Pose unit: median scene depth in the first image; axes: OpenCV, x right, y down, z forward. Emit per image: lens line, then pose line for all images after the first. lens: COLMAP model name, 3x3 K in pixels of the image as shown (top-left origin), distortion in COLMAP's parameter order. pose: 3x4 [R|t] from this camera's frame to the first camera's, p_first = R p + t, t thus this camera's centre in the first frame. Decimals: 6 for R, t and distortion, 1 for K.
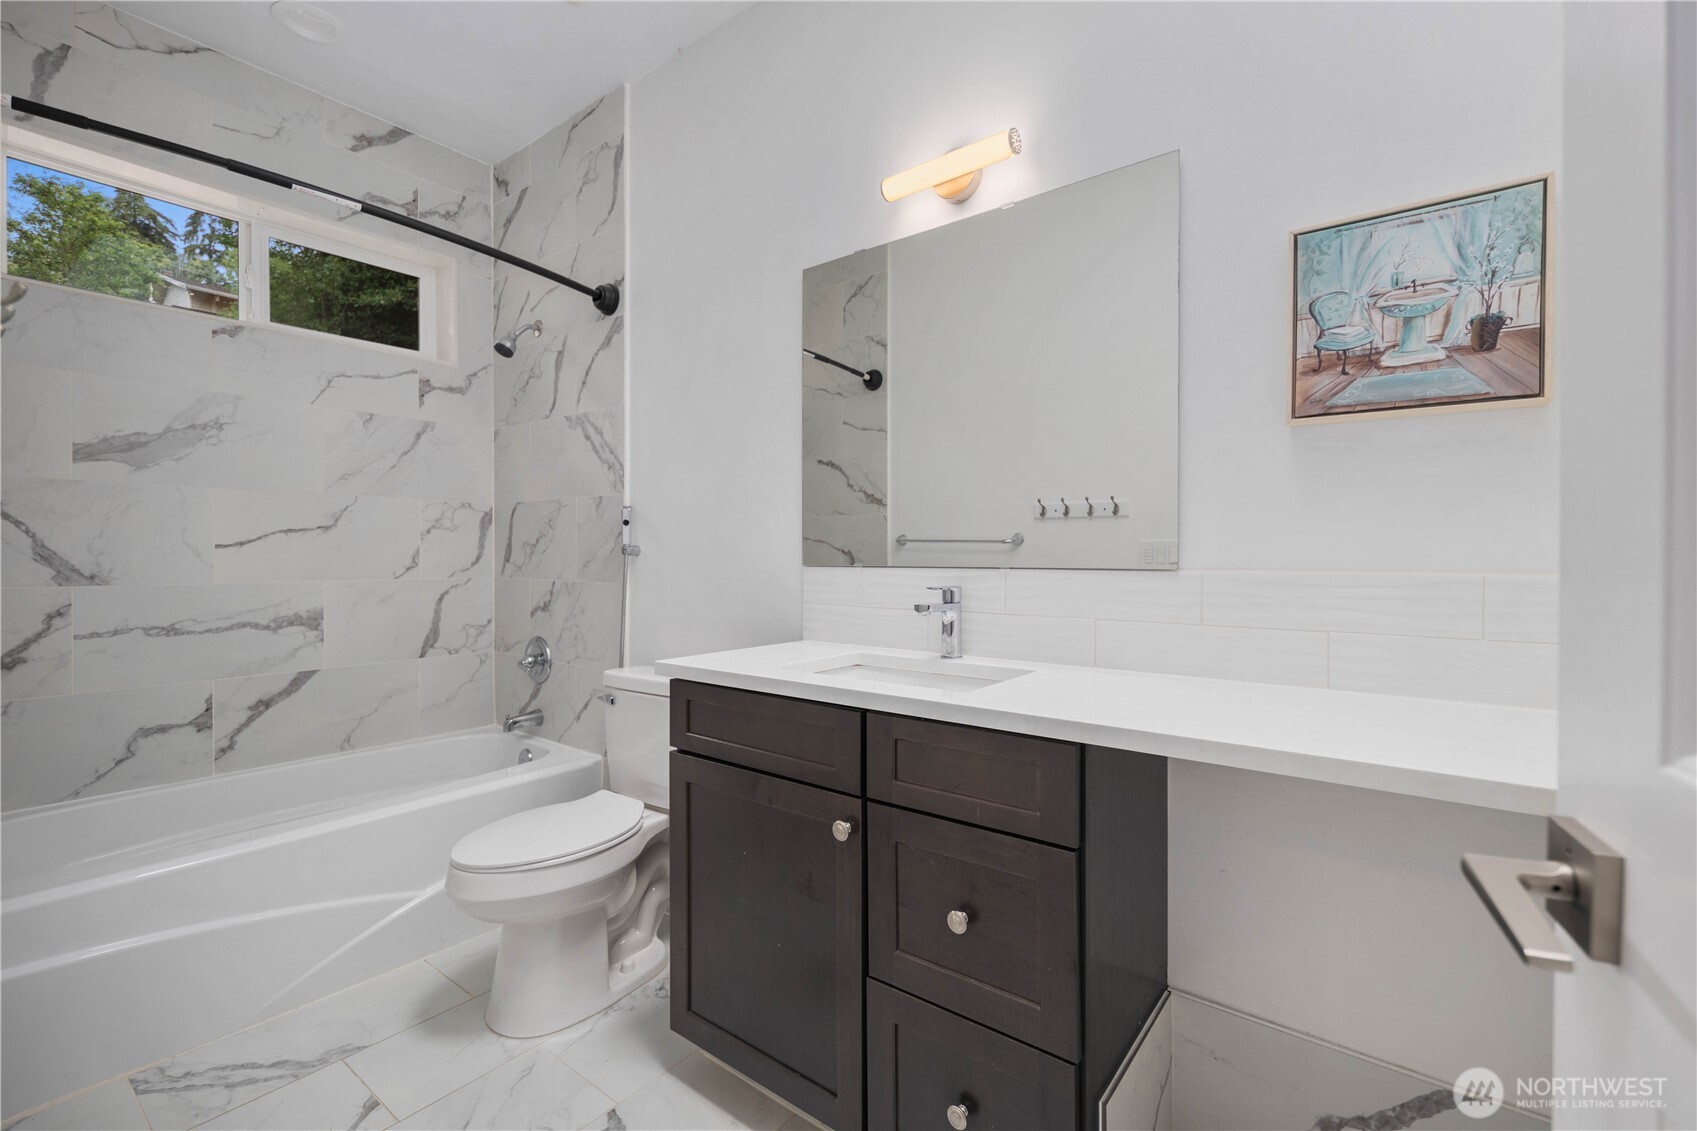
lens RADIAL K [[746.3, 0, 849.3], [0, 746.3, 559.0], [0, 0, 1]] dist [0.012234, -0.004746]
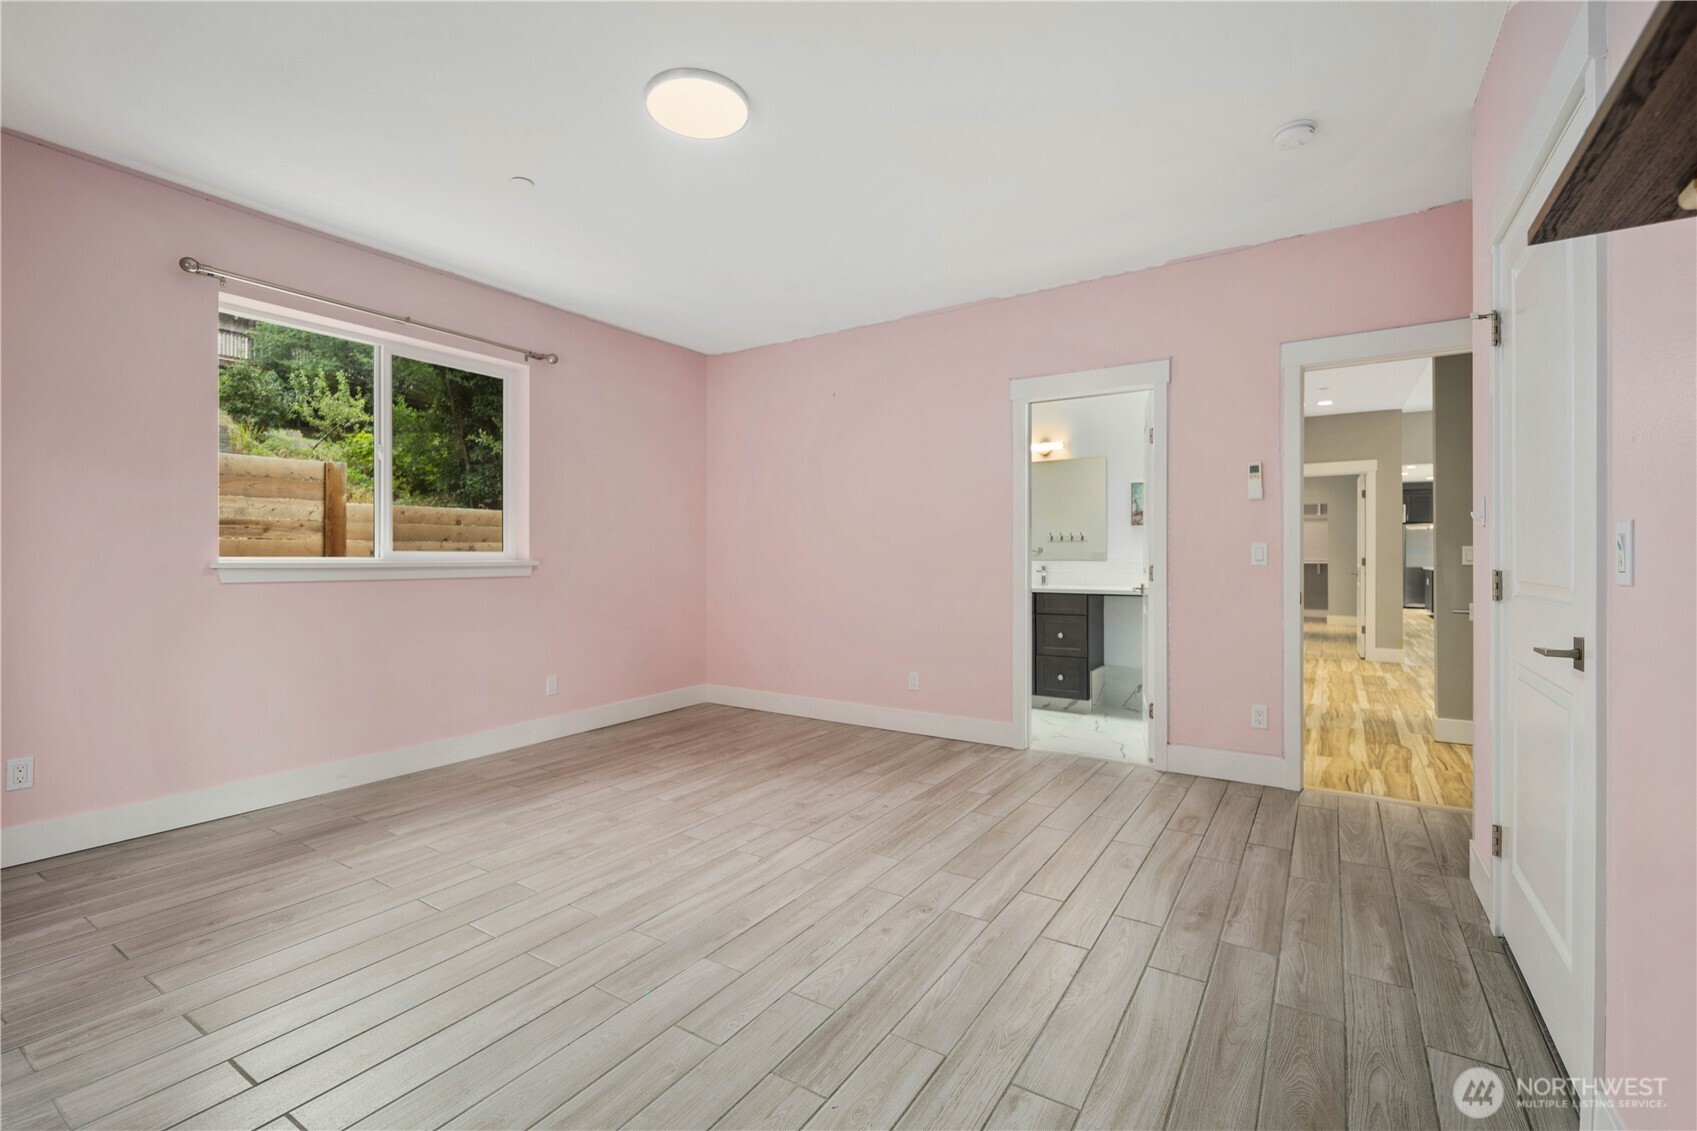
lens RADIAL K [[746.3, 0, 849.3], [0, 746.3, 559.0], [0, 0, 1]] dist [0.012234, -0.004746]
pose [[0.996717, -0.003449, 0.080888, -1.080318], [0.003571, 0.999993, -0.001359, 0.006585], [-0.080883, 0.001644, 0.996722, -2.475248]]
